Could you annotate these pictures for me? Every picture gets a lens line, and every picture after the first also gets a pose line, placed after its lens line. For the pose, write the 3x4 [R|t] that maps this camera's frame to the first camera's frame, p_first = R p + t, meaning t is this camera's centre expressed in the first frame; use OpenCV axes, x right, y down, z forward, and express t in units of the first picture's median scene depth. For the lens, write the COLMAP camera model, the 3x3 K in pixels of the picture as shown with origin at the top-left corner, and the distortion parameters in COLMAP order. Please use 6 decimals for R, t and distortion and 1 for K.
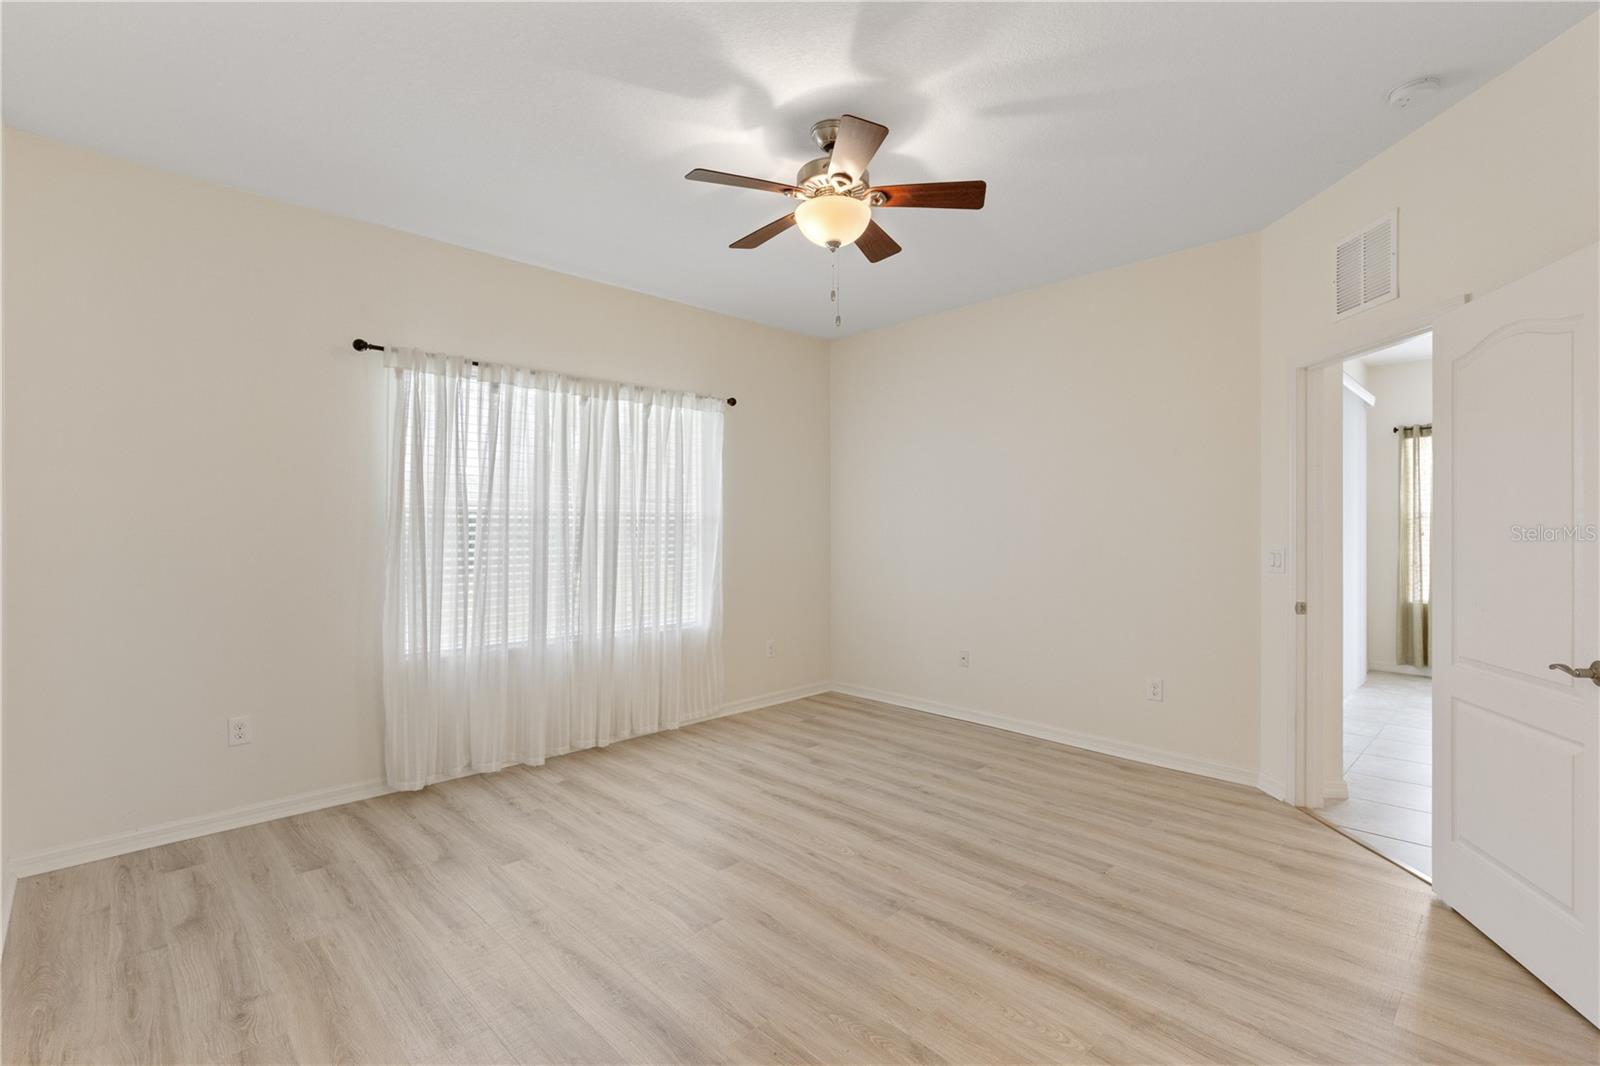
lens RADIAL K [[723.8, 0, 799.7], [0, 723.8, 531.4], [0, 0, 1]] dist [0.002589, -0.000146]
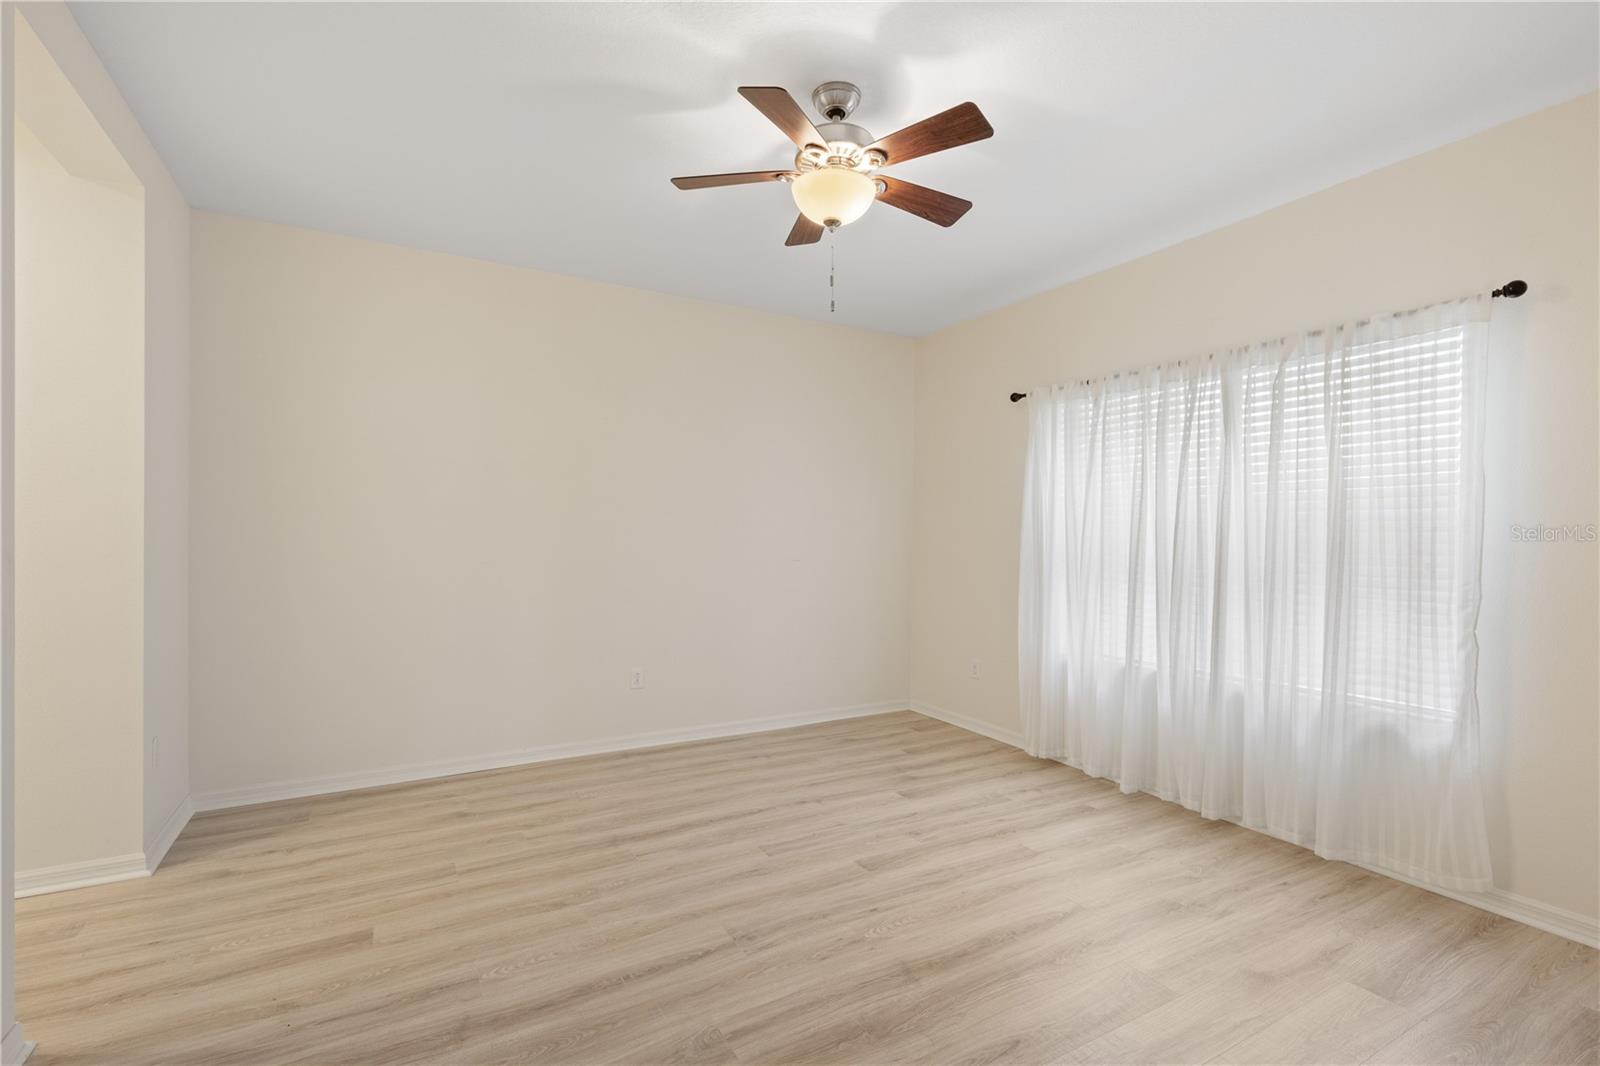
lens RADIAL K [[723.8, 0, 803.8], [0, 723.8, 536.3], [0, 0, 1]] dist [0.002589, -0.000146]
pose [[-0.246657, 0.000300, -0.969103, 0.720963], [-0.016713, 0.999850, 0.004564, -0.006403], [0.968959, 0.017322, -0.246615, 0.917916]]
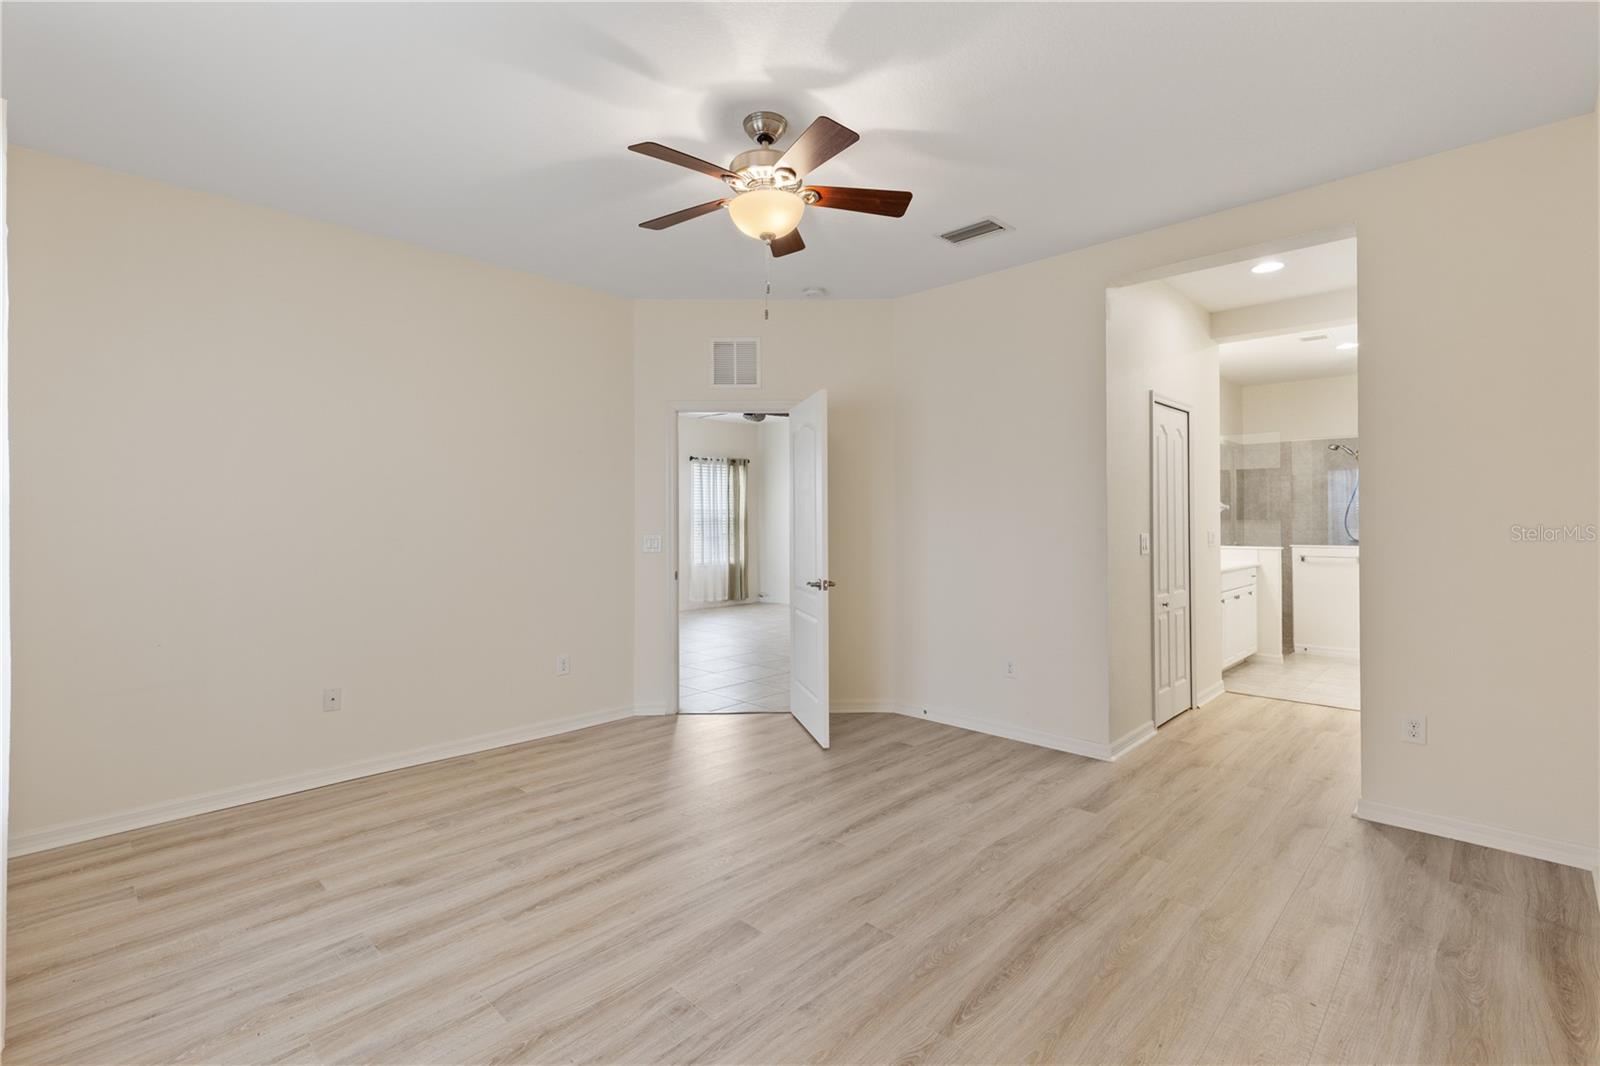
lens RADIAL K [[723.8, 0, 802.6], [0, 723.8, 517.5], [0, 0, 1]] dist [0.002589, -0.000146]
pose [[-0.026276, 0.001410, 0.999654, -0.732695], [0.011848, 0.999929, -0.001099, -0.004918], [-0.999585, 0.011815, -0.026291, 0.753690]]
